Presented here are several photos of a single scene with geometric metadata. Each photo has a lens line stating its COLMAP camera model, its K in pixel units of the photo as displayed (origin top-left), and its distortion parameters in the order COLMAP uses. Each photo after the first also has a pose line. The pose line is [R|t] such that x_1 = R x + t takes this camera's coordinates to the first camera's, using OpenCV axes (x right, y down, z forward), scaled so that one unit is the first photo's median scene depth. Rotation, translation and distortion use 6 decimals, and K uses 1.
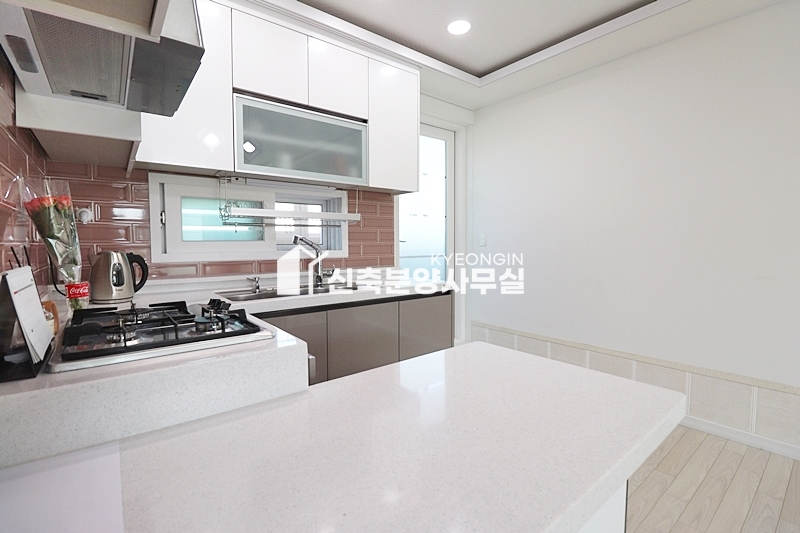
lens RADIAL K [[373.2, 0, 401.6], [0, 373.2, 257.3], [0, 0, 1]] dist [-0.008887, -0.000858]
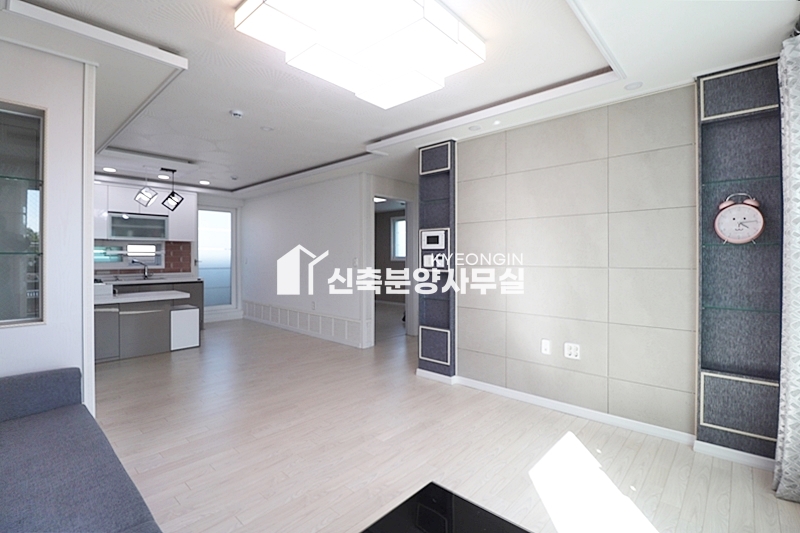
lens RADIAL K [[373.2, 0, 401.6], [0, 373.2, 257.3], [0, 0, 1]] dist [-0.008887, -0.000858]
pose [[0.990471, 0.003766, 0.137671, 1.154491], [0.001168, 0.999361, -0.035736, 0.018317], [-0.137717, 0.035557, 0.989833, -1.770350]]
